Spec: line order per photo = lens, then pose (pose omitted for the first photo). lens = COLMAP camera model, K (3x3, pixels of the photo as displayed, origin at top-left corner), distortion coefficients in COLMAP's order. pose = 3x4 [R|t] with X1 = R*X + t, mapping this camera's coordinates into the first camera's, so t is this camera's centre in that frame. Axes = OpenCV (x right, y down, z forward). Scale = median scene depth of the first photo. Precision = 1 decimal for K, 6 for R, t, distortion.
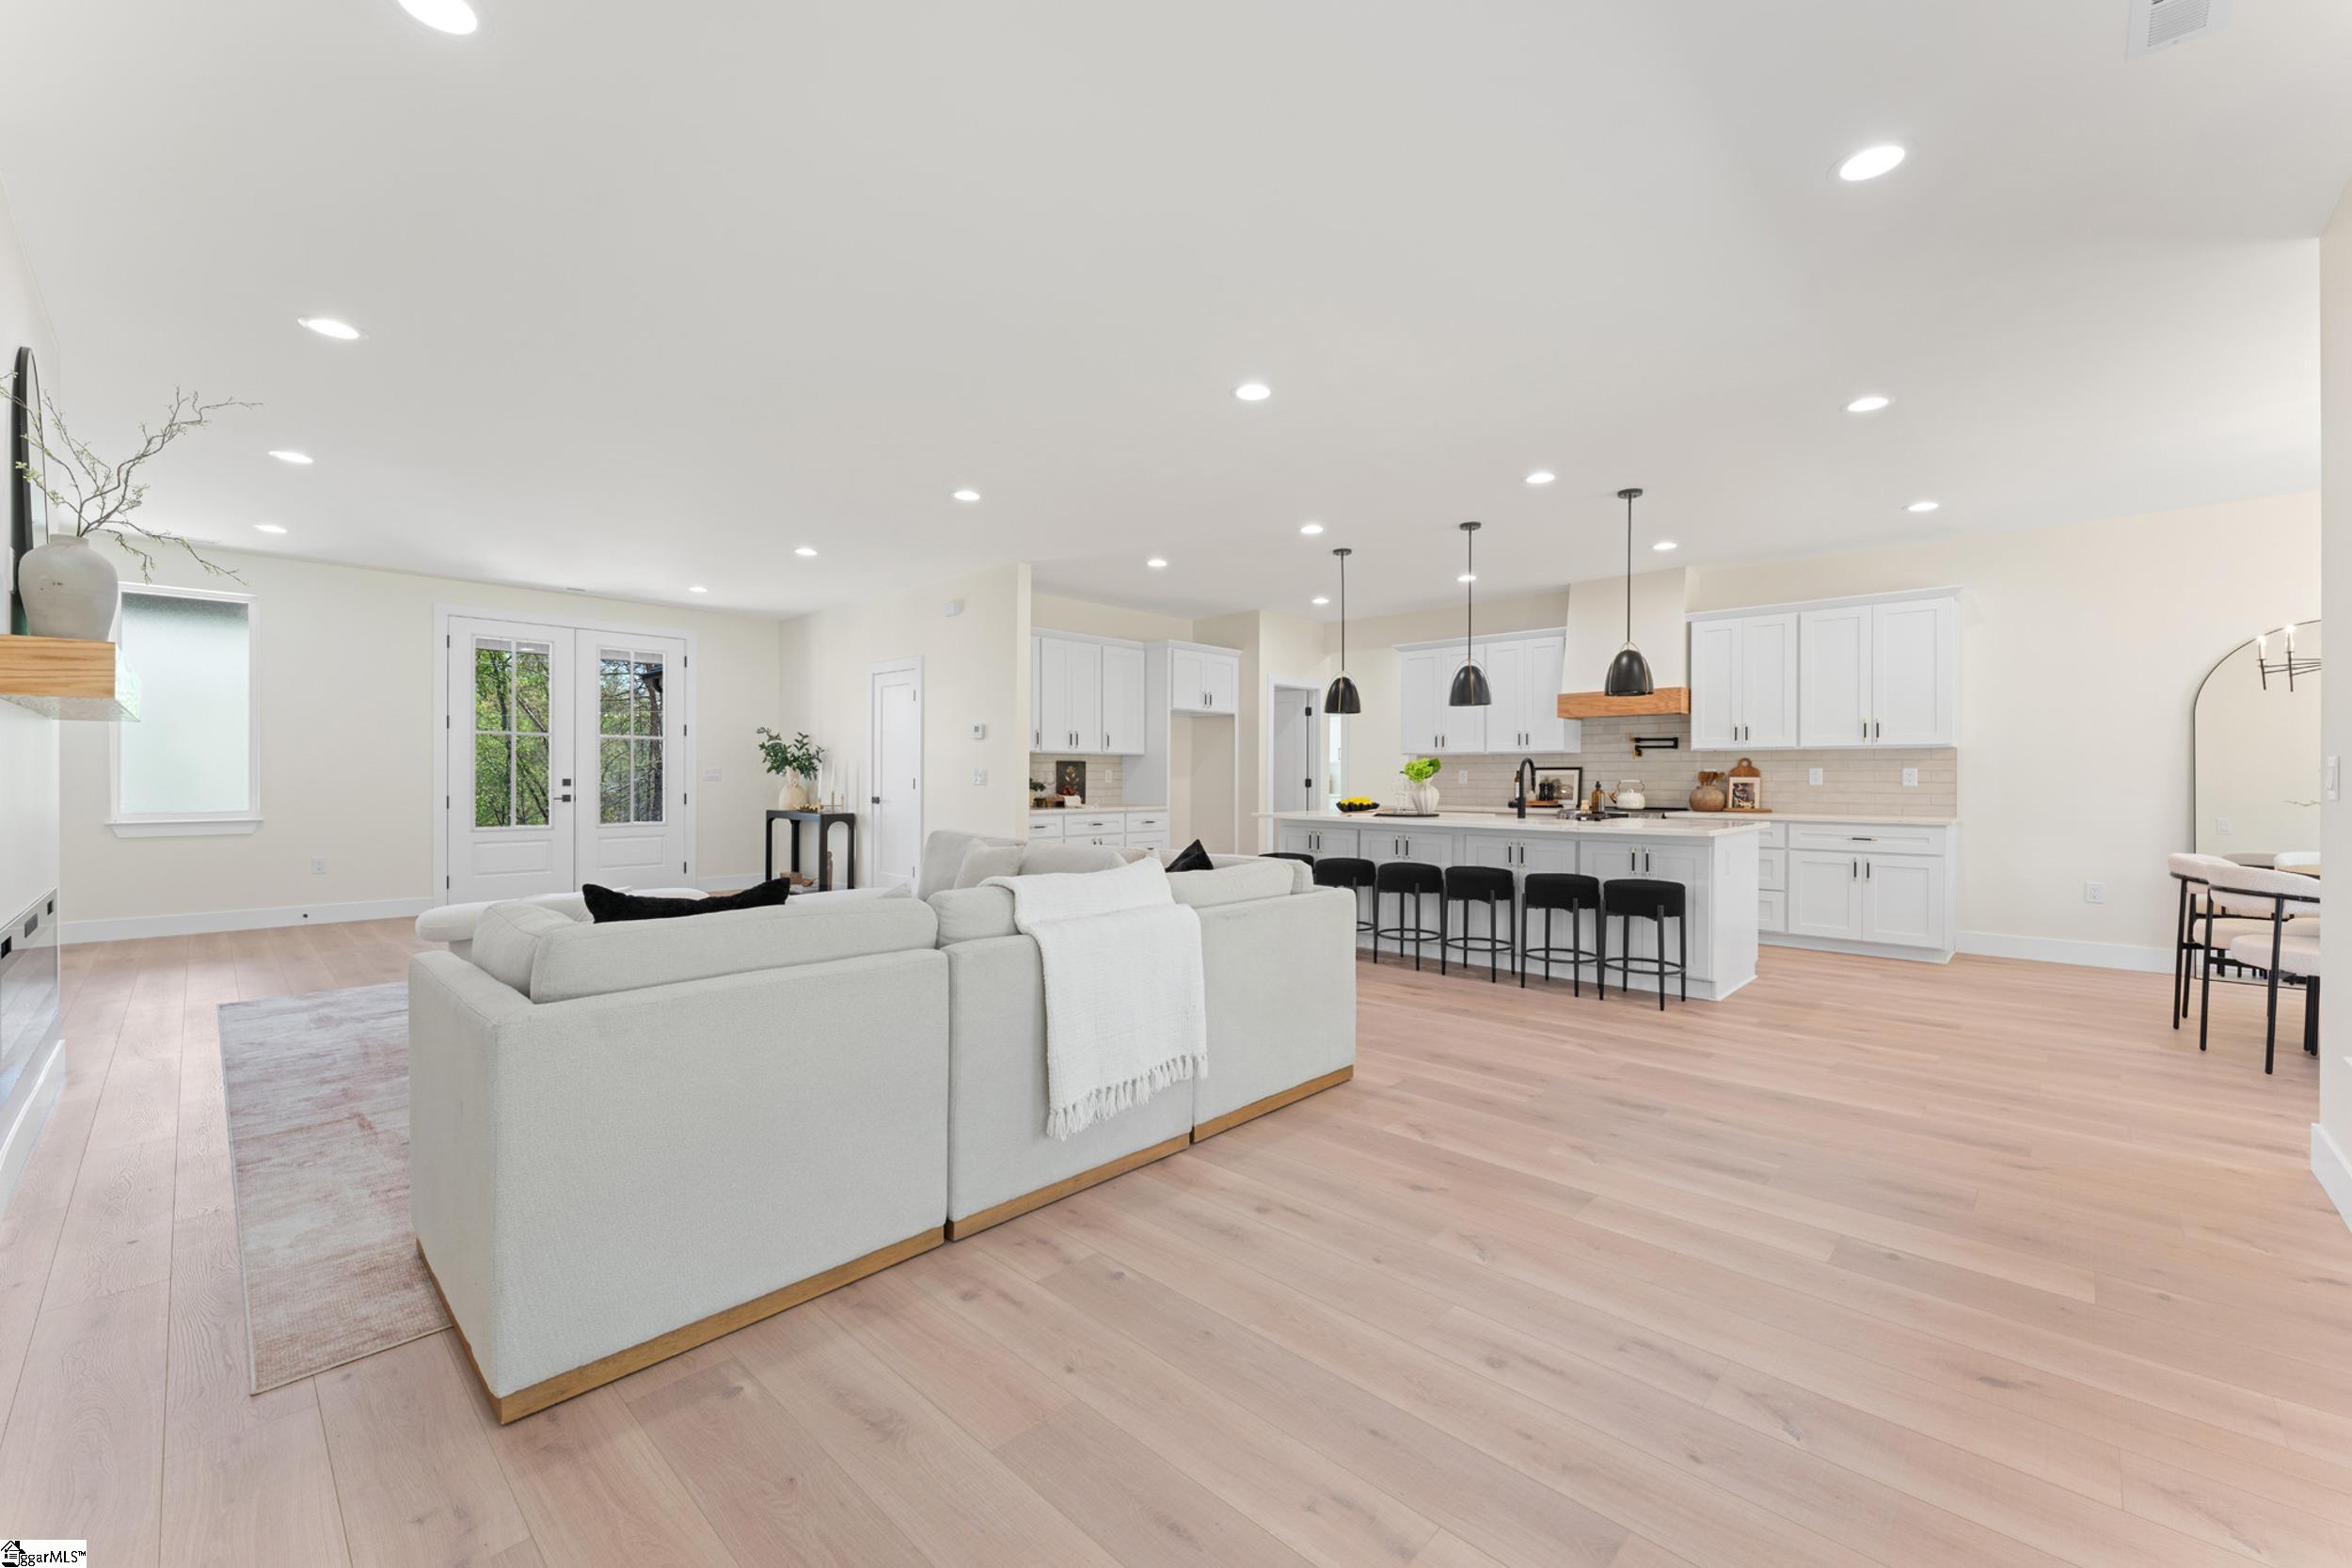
lens RADIAL K [[964.1, 0, 1185.7], [0, 964.1, 787.0], [0, 0, 1]] dist [0.000472, 0.000171]
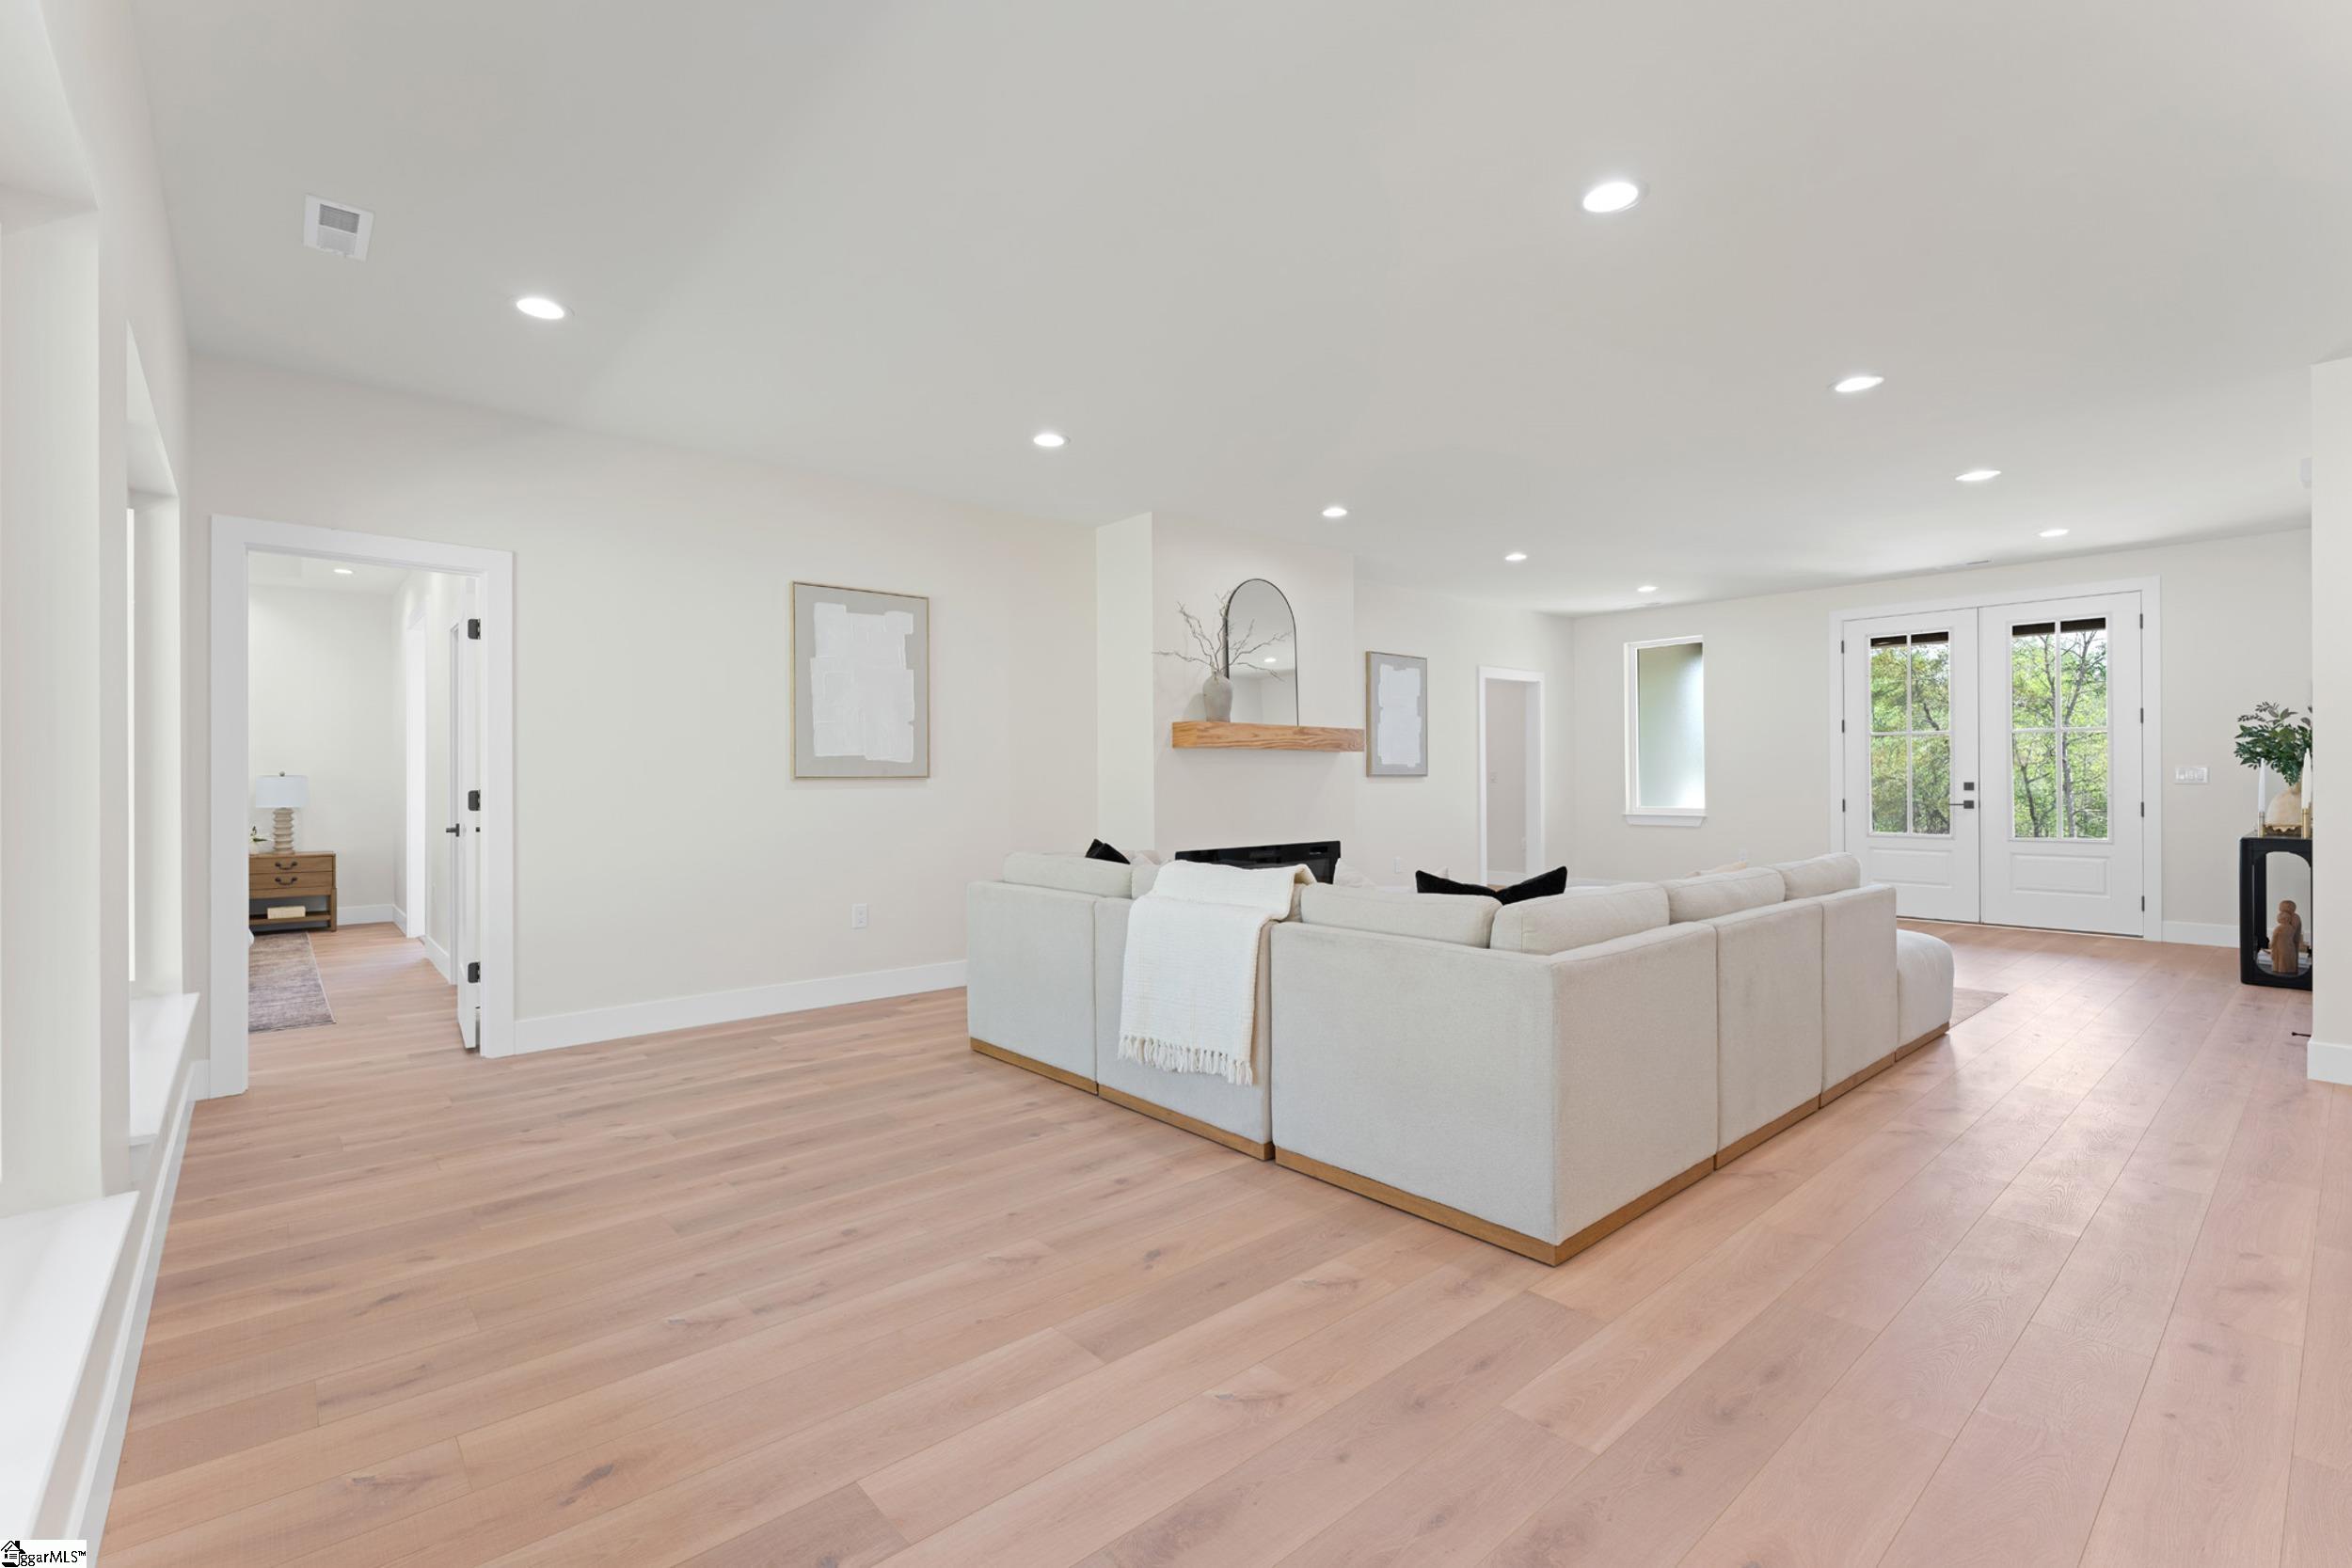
lens RADIAL K [[1107.8, 0, 1166.9], [0, 1107.8, 781.3], [0, 0, 1]] dist [-0.004168, -0.000985]
pose [[-0.140369, -0.003198, -0.990094, 1.066709], [-0.005393, 0.999982, -0.002465, -0.006750], [0.990085, 0.004994, -0.140384, 0.999210]]
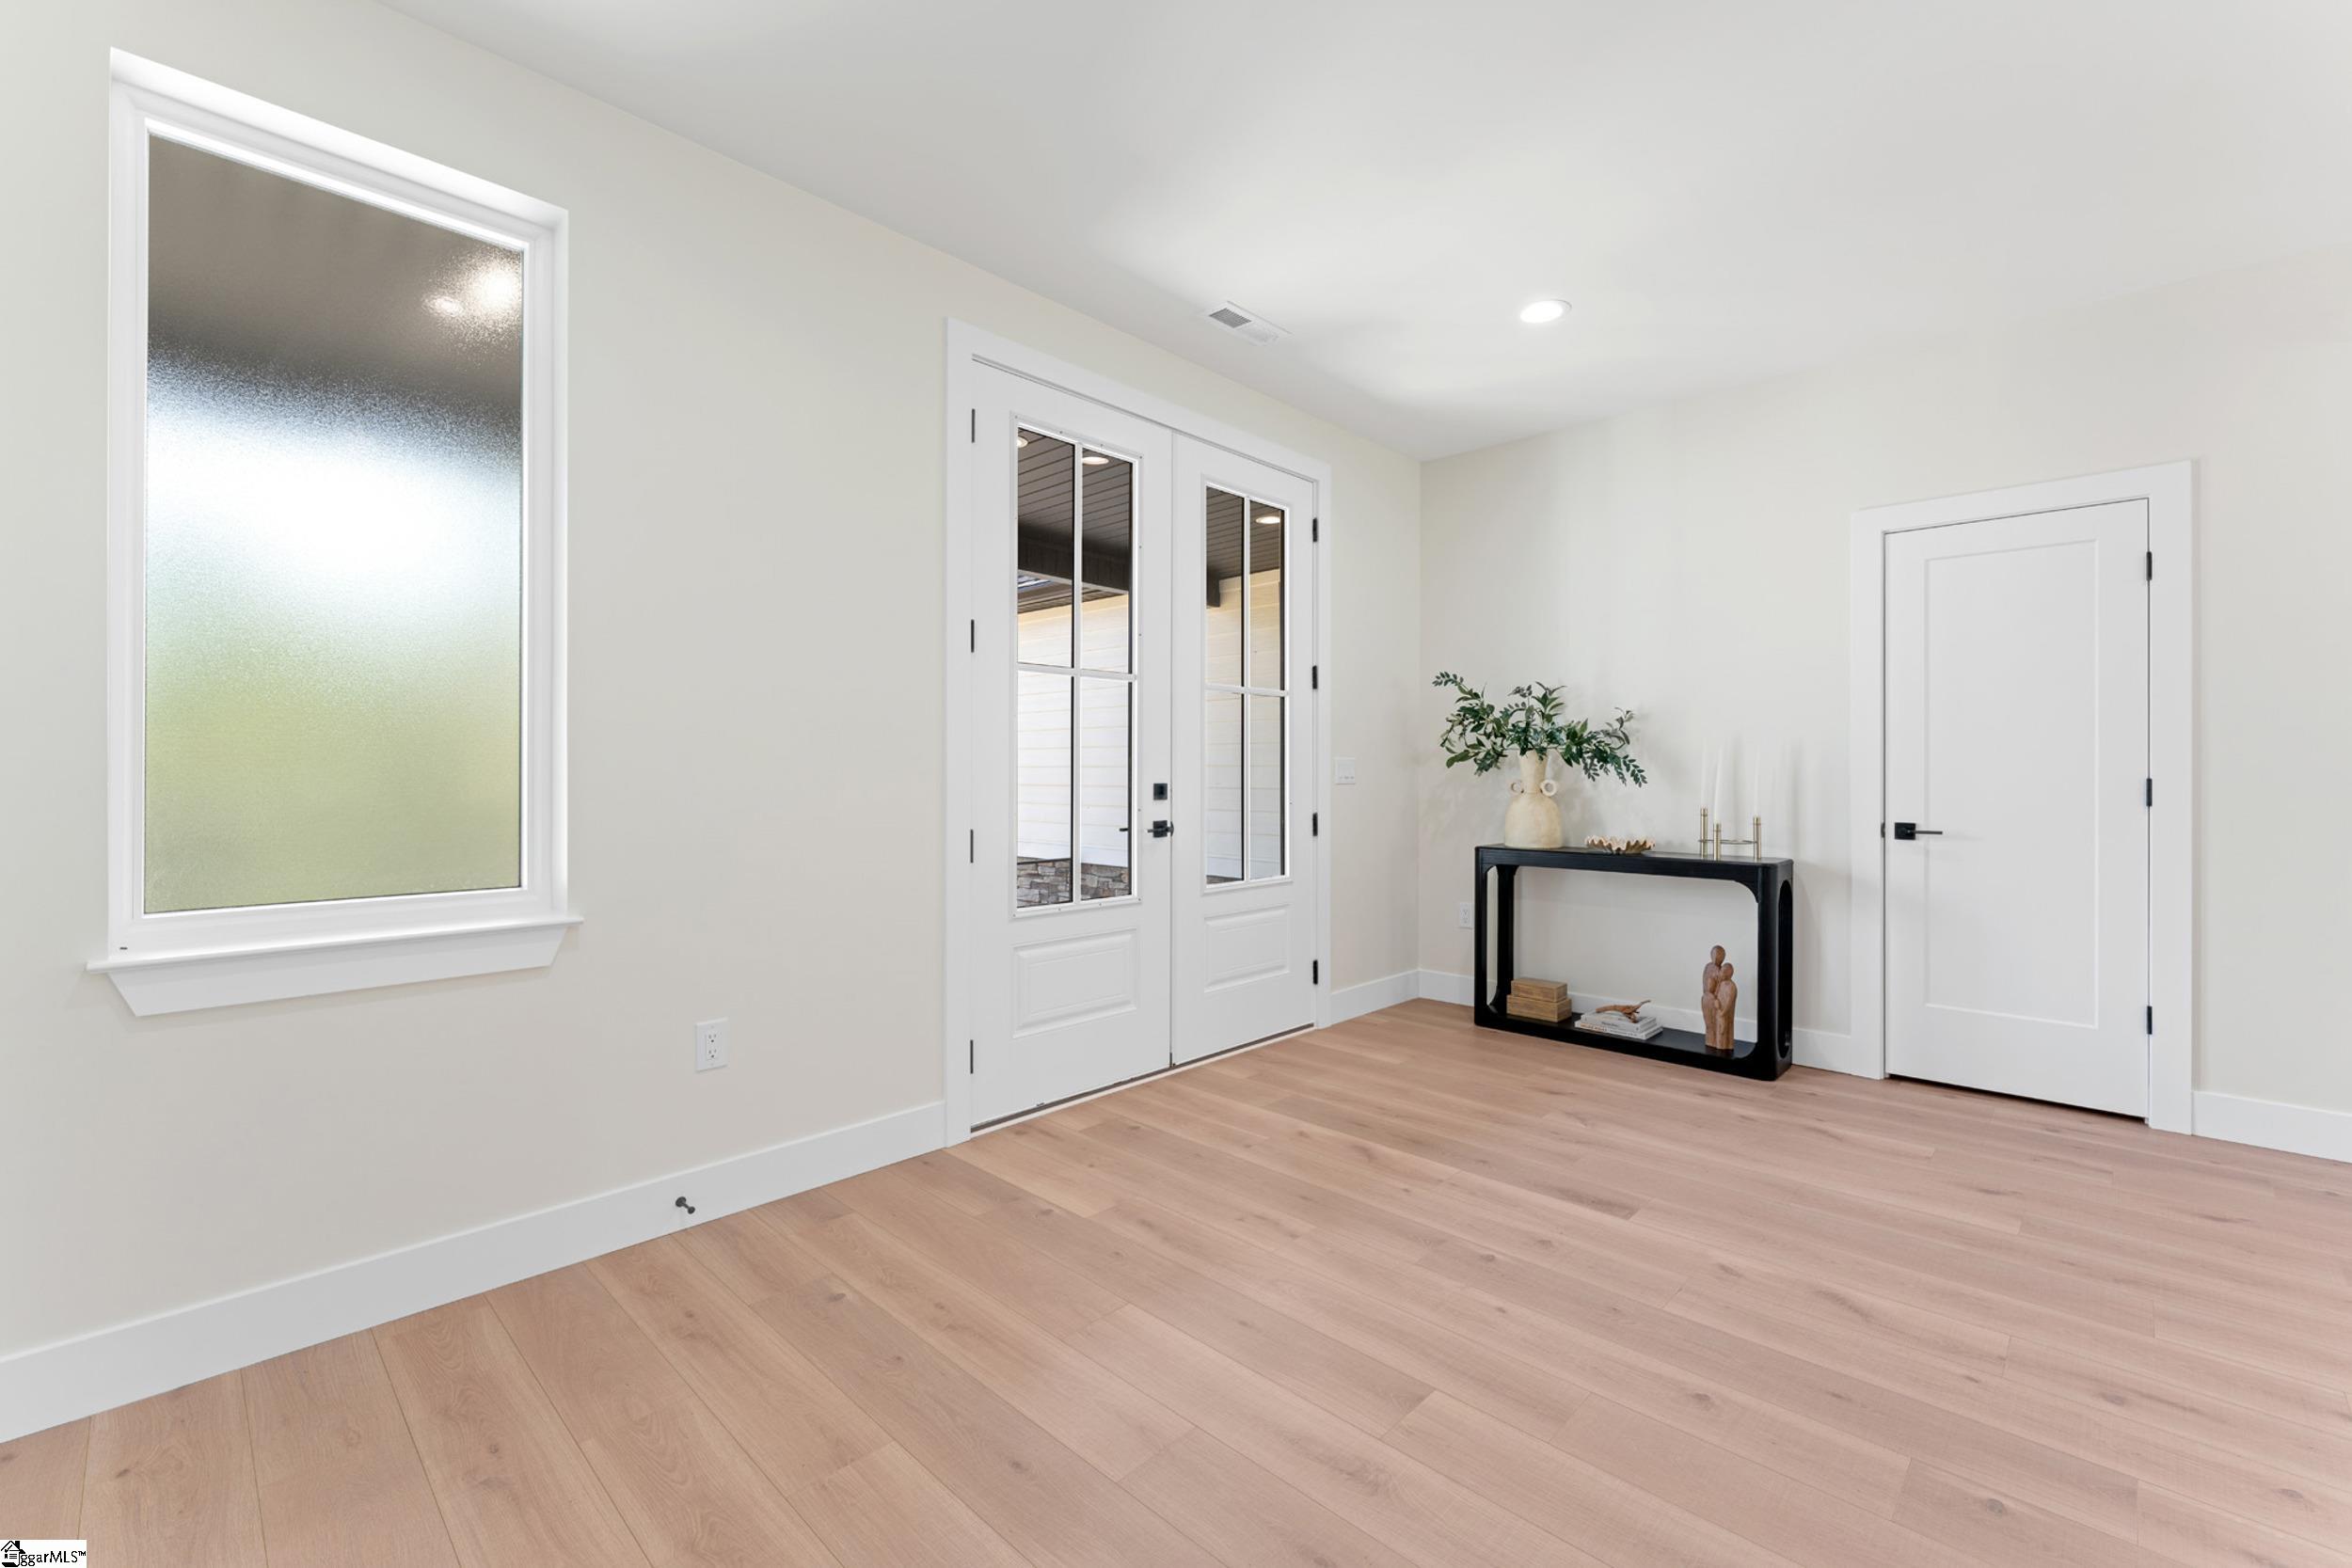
lens RADIAL K [[986.6, 0, 1161.5], [0, 986.6, 780.8], [0, 0, 1]] dist [0.004798, 0.000331]
pose [[0.996741, -0.006222, -0.080425, -1.437893], [0.005909, 0.999974, -0.004129, -0.018182], [0.080449, 0.003641, 0.996752, 1.343354]]
